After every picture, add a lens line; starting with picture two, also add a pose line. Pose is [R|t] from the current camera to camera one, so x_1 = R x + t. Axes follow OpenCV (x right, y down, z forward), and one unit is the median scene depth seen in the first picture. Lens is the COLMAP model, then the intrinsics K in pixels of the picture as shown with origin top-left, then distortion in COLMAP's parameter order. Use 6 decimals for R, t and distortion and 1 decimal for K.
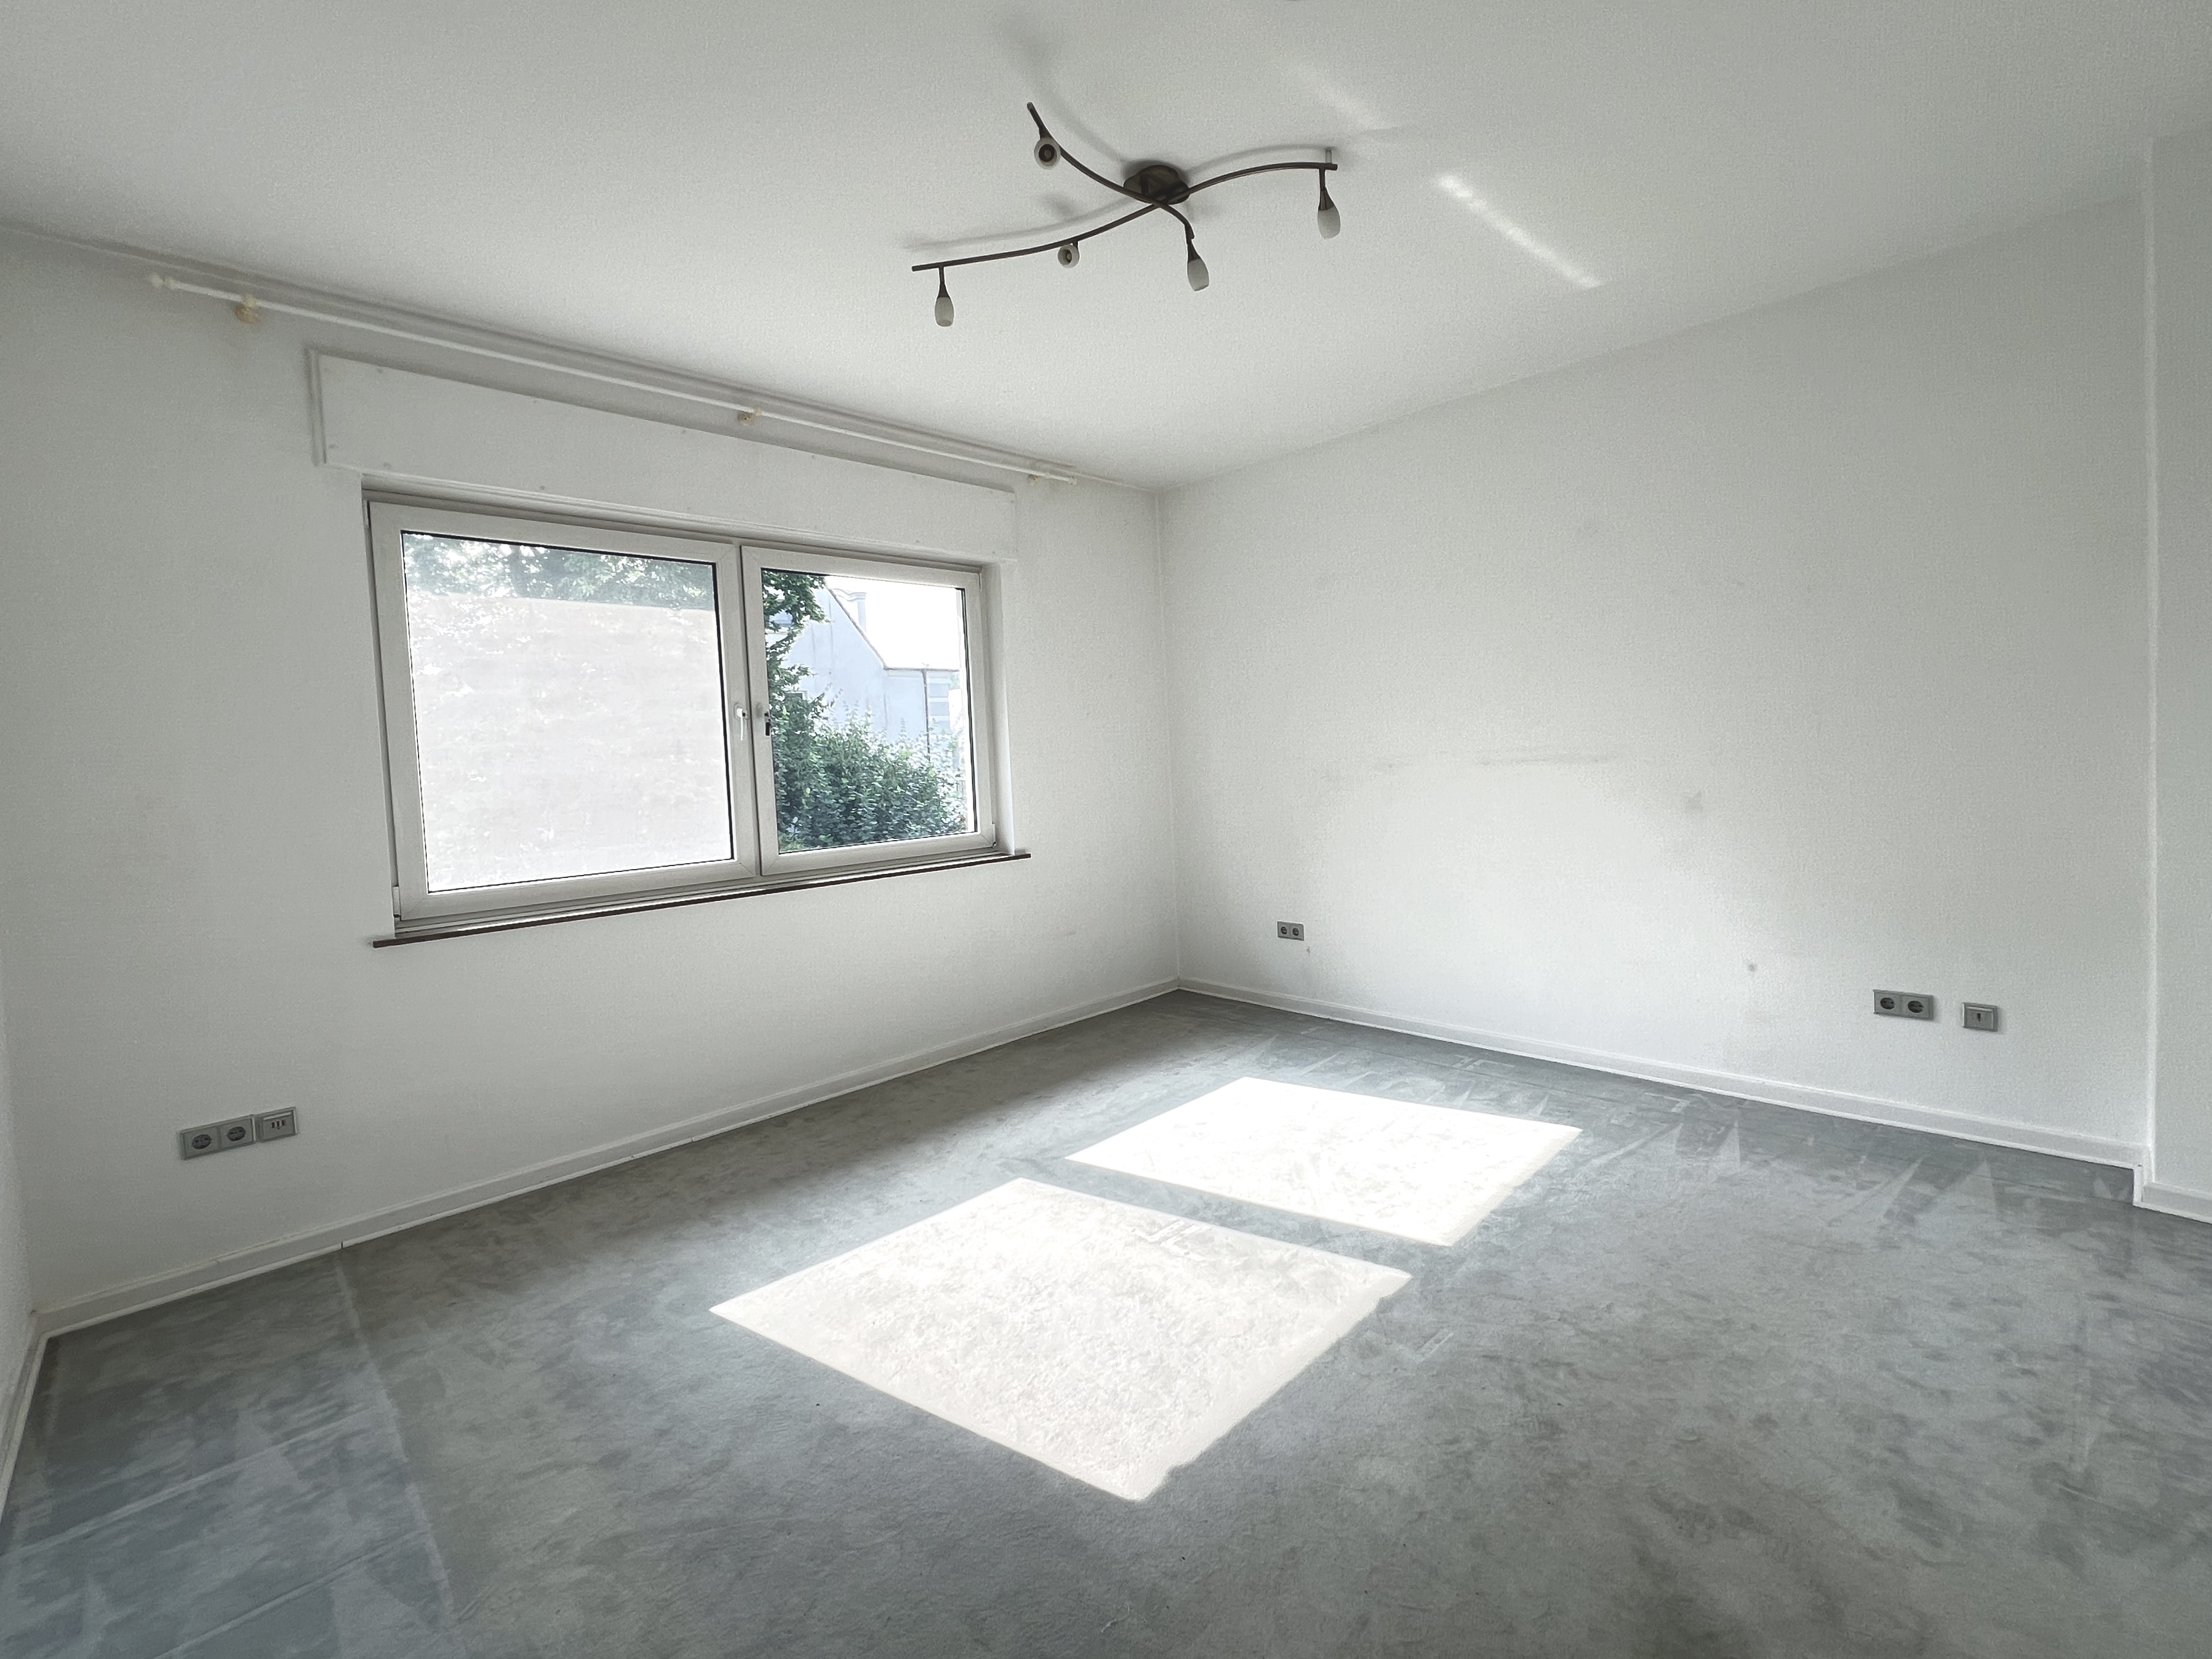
lens RADIAL K [[931.5, 0, 1090.2], [0, 931.5, 782.2], [0, 0, 1]] dist [-0.004294, 0.000967]
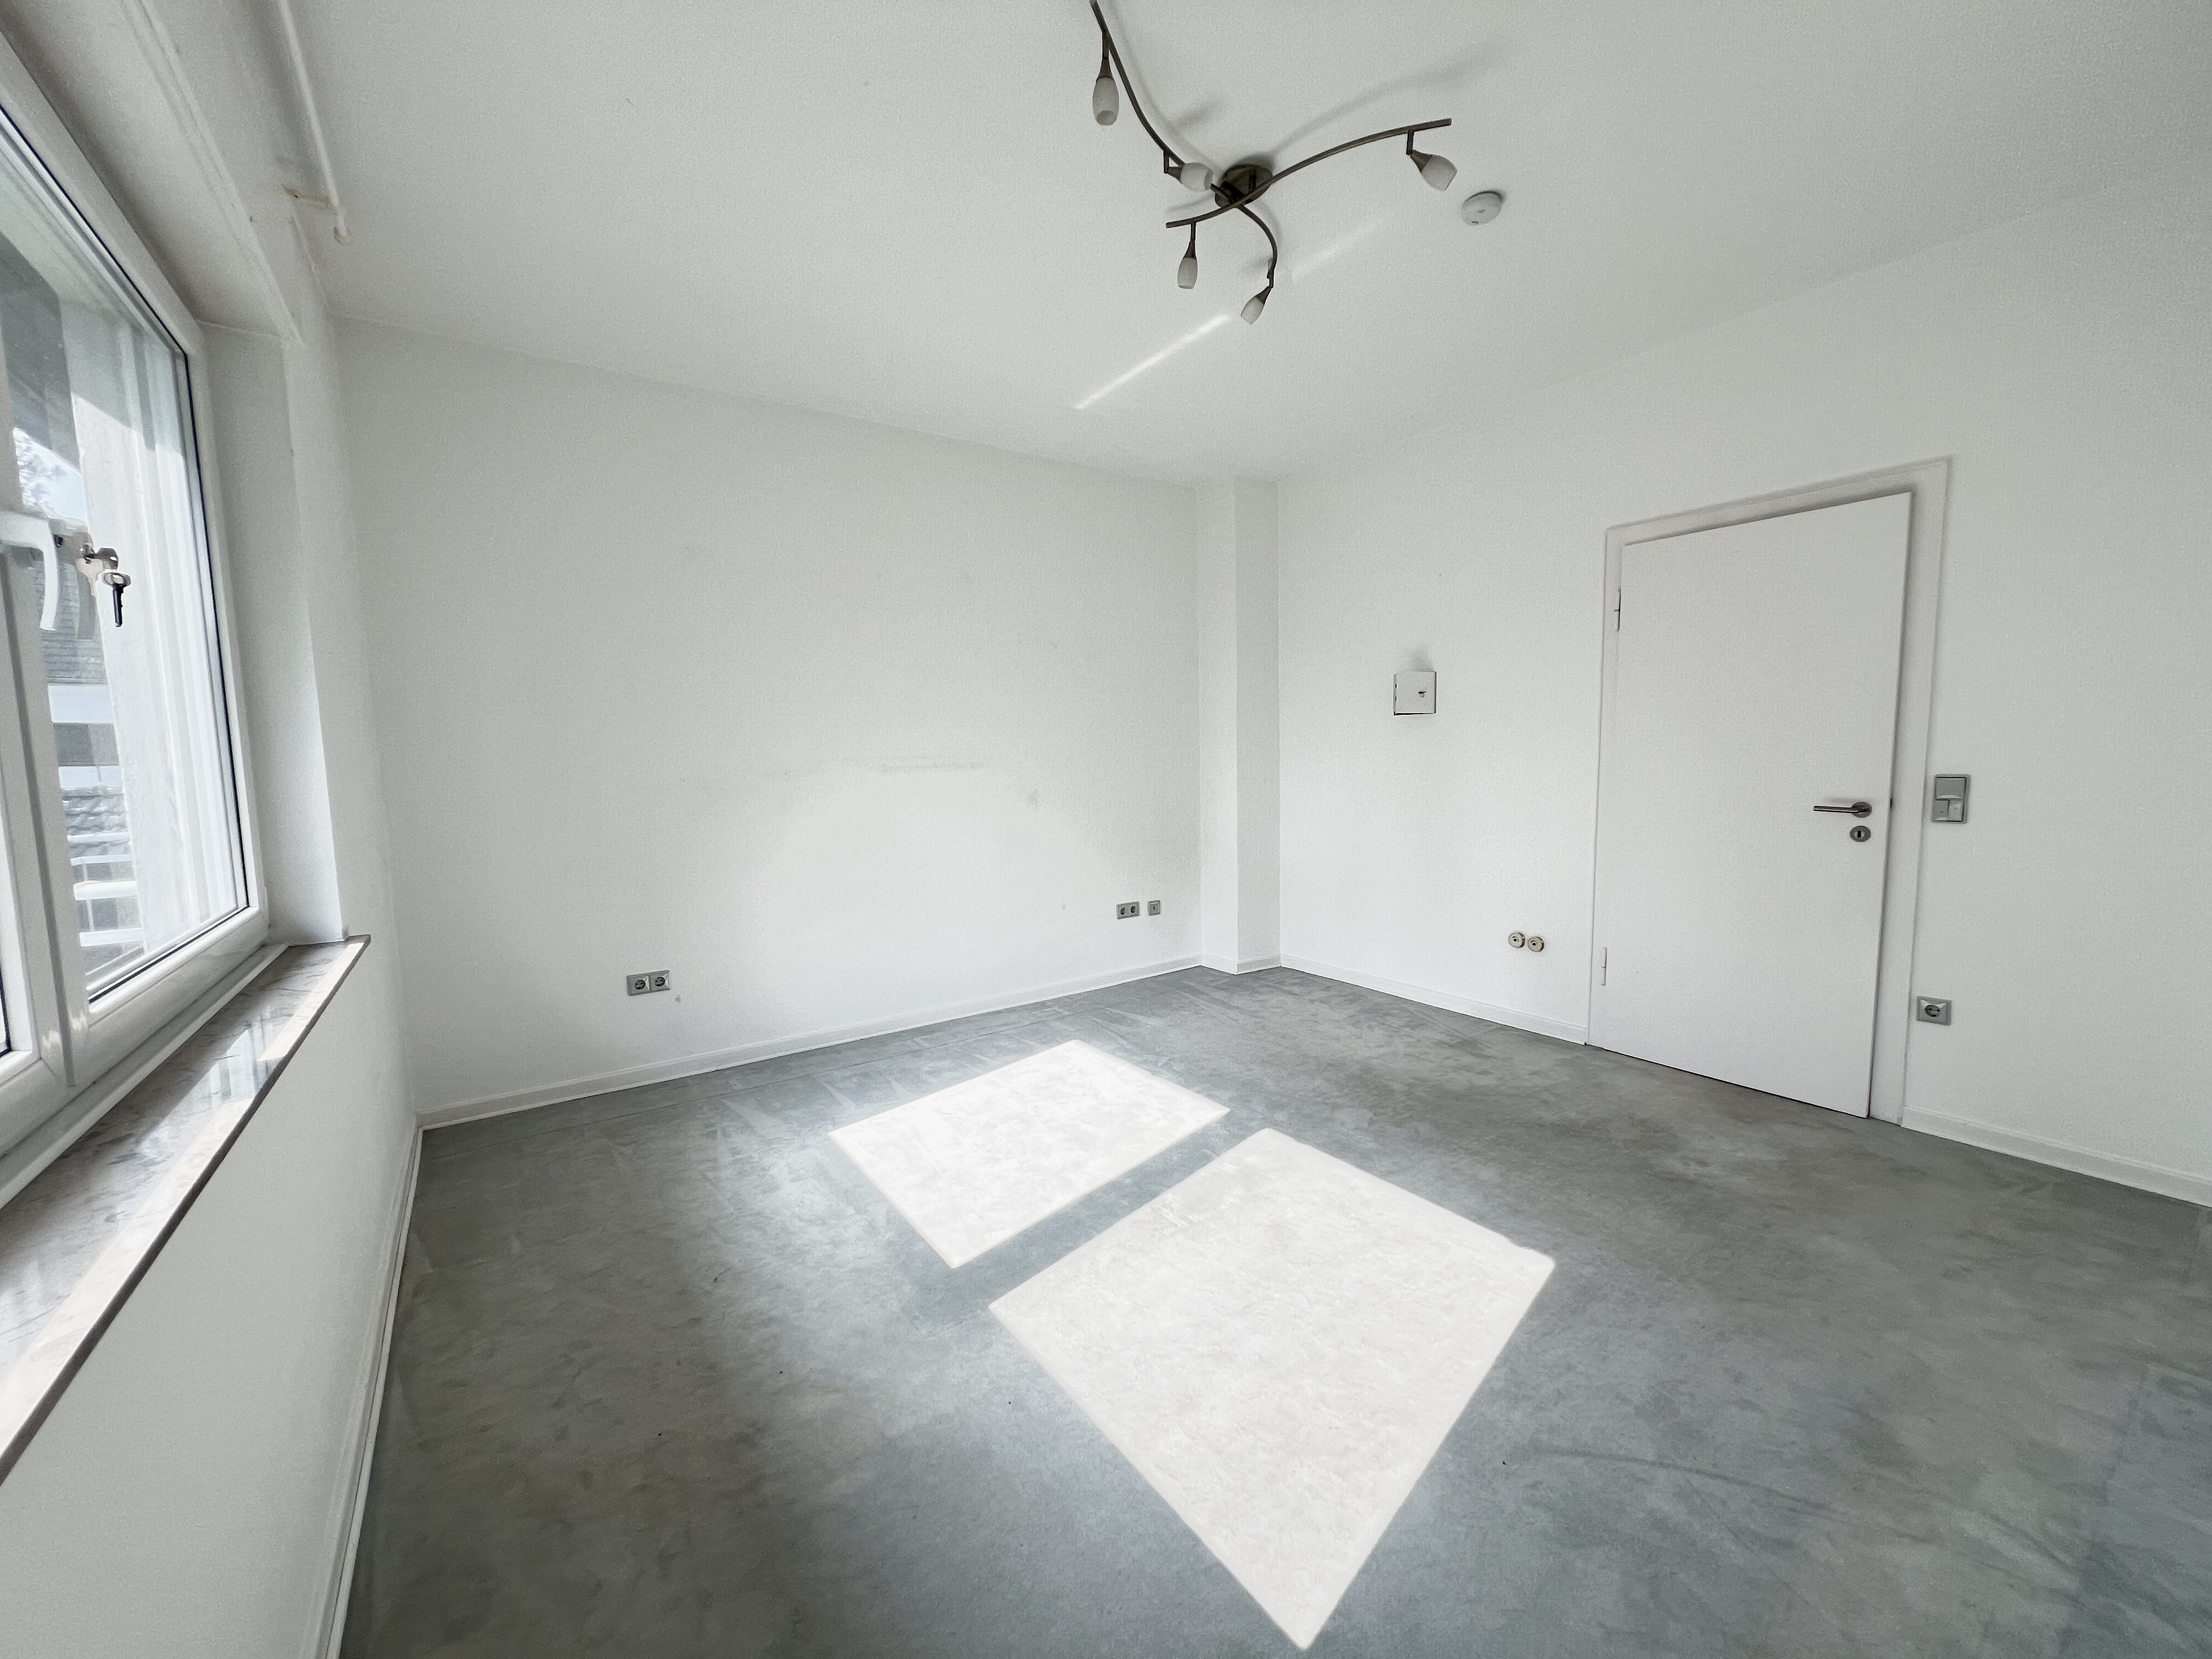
lens RADIAL K [[874.9, 0, 1111.3], [0, 874.9, 830.7], [0, 0, 1]] dist [-0.003246, -0.000125]
pose [[0.157882, -0.049223, 0.986230, -0.754731], [0.041084, 0.998219, 0.043244, 0.023779], [-0.986603, 0.033691, 0.159623, 0.814233]]
